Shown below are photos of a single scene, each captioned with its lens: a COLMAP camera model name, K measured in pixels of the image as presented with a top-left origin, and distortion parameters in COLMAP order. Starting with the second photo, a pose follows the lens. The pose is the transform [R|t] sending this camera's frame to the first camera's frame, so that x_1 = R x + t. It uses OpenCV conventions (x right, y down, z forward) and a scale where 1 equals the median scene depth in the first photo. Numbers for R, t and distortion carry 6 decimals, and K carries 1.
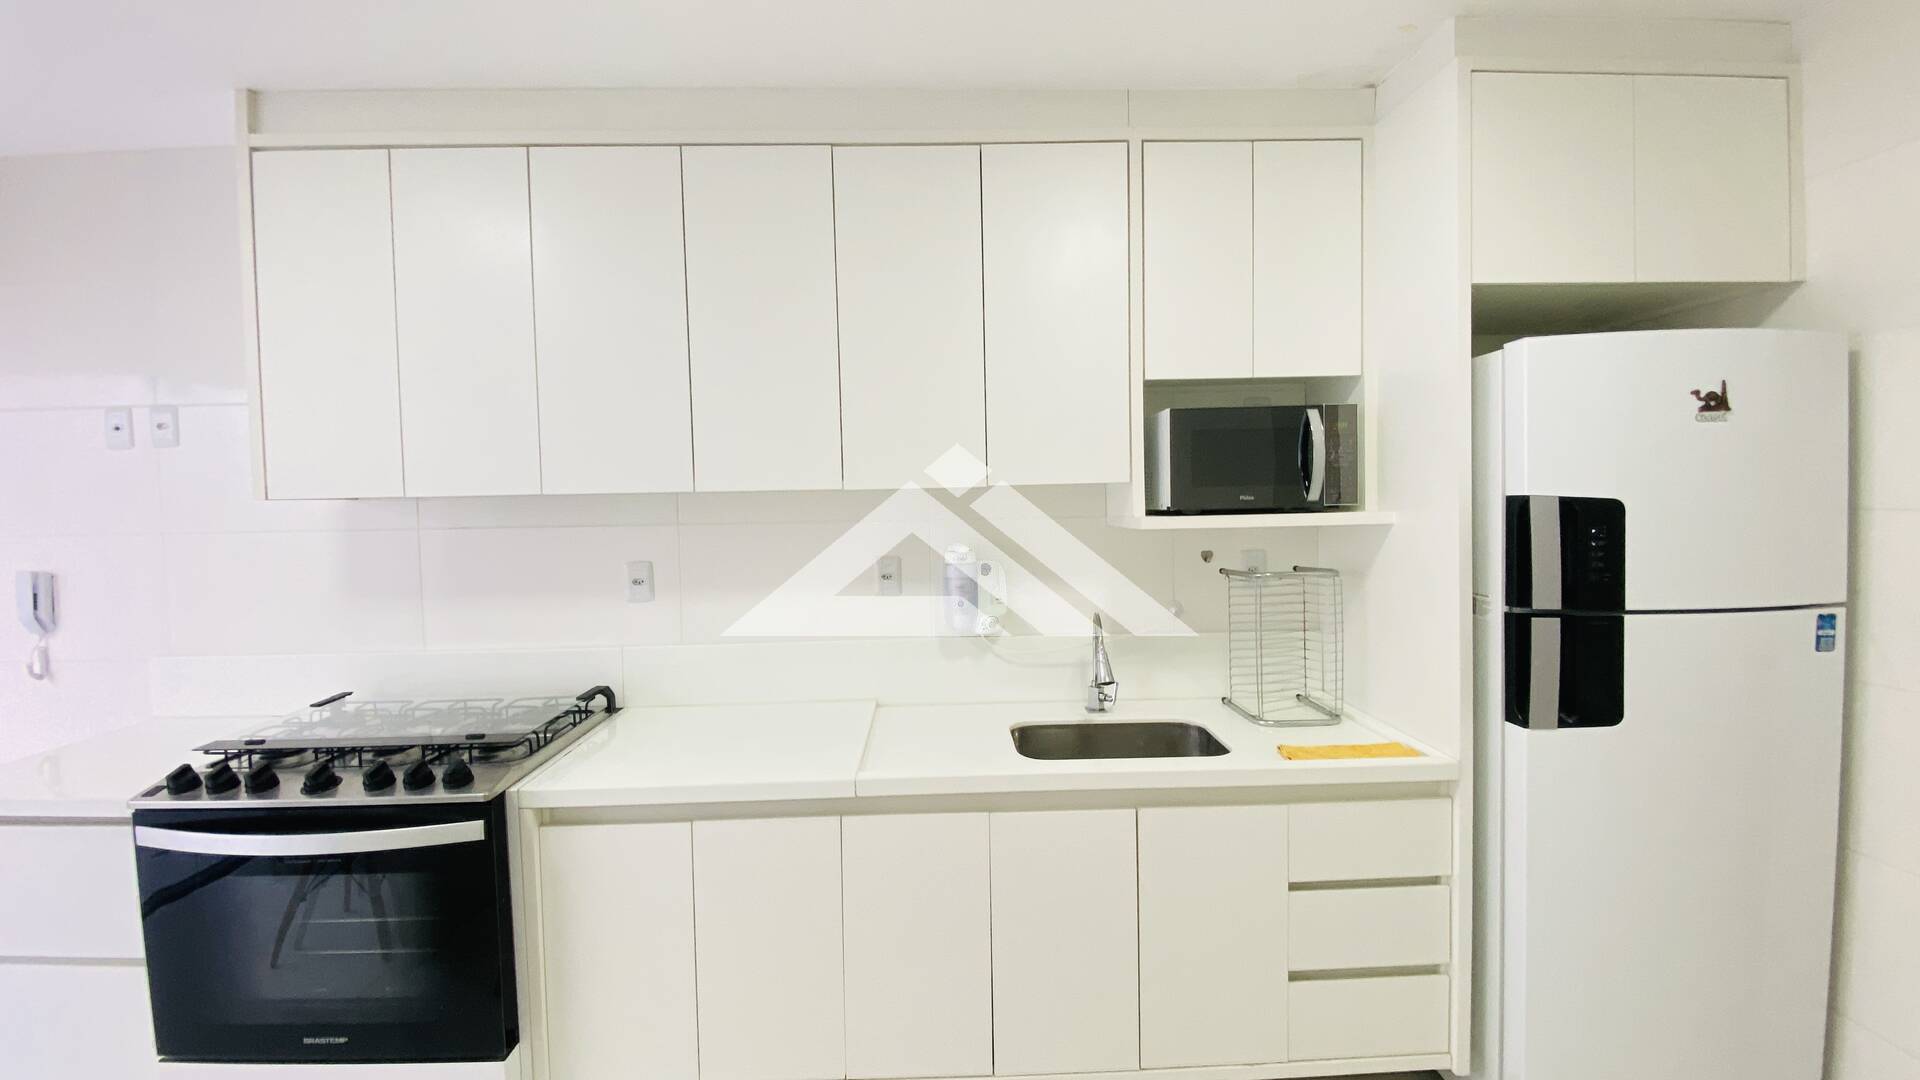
lens RADIAL K [[777.5, 0, 965.7], [0, 777.5, 545.9], [0, 0, 1]] dist [0.015879, -0.018357]
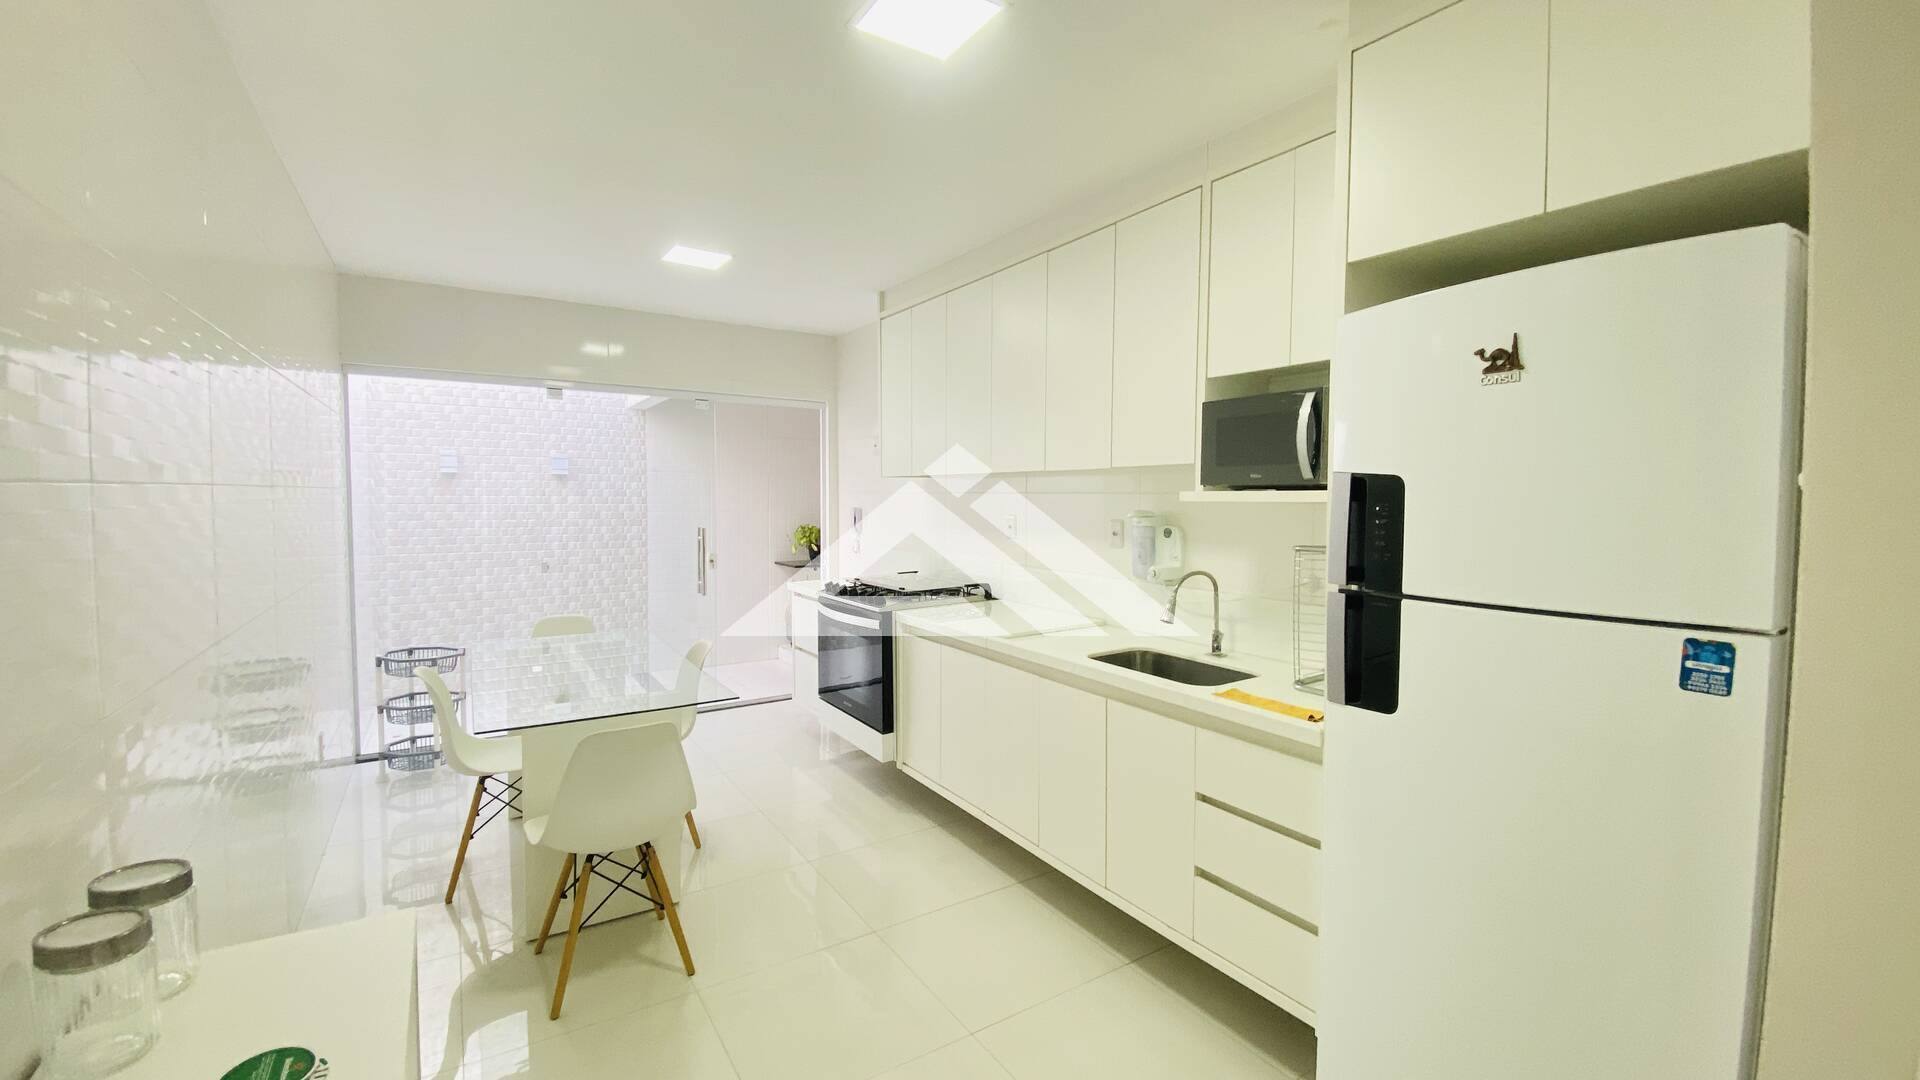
lens RADIAL K [[777.5, 0, 961.5], [0, 777.5, 535.0], [0, 0, 1]] dist [0.015879, -0.018357]
pose [[0.513702, 0.066044, -0.855423, 1.293516], [-0.052695, 0.997579, 0.045375, -0.002894], [0.856349, 0.021767, 0.515938, 0.054450]]
